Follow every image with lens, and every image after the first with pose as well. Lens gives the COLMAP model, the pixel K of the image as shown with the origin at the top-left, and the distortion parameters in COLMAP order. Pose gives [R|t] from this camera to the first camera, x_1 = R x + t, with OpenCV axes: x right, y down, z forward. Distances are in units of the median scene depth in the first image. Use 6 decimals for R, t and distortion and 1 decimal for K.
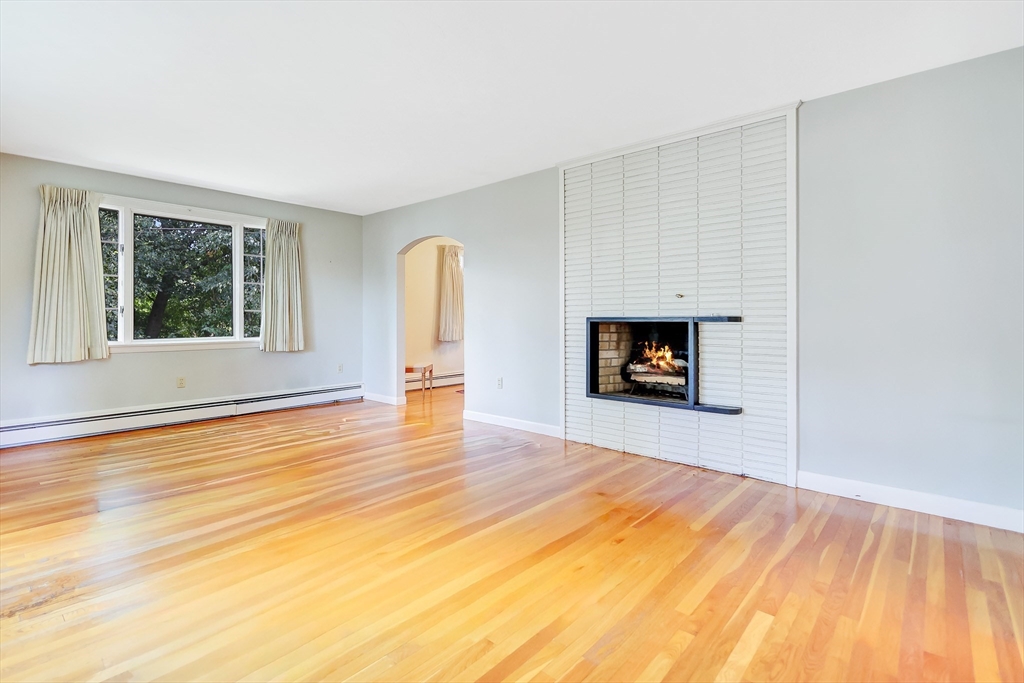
lens RADIAL K [[488.5, 0, 509.5], [0, 488.5, 322.5], [0, 0, 1]] dist [-0.002629, -0.001305]
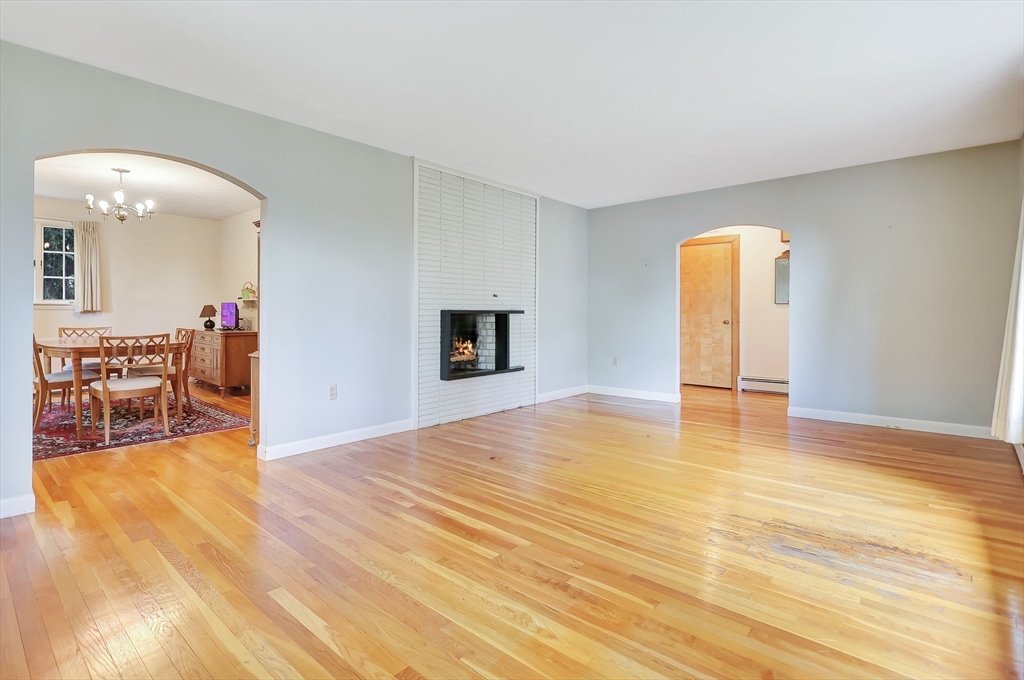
lens RADIAL K [[502.3, 0, 506.5], [0, 502.3, 314.9], [0, 0, 1]] dist [-0.004028, 0.000589]
pose [[-0.009570, -0.004963, 0.999942, -1.179860], [0.001820, 0.999986, 0.004981, -0.005232], [-0.999953, 0.001867, -0.009561, 1.030918]]
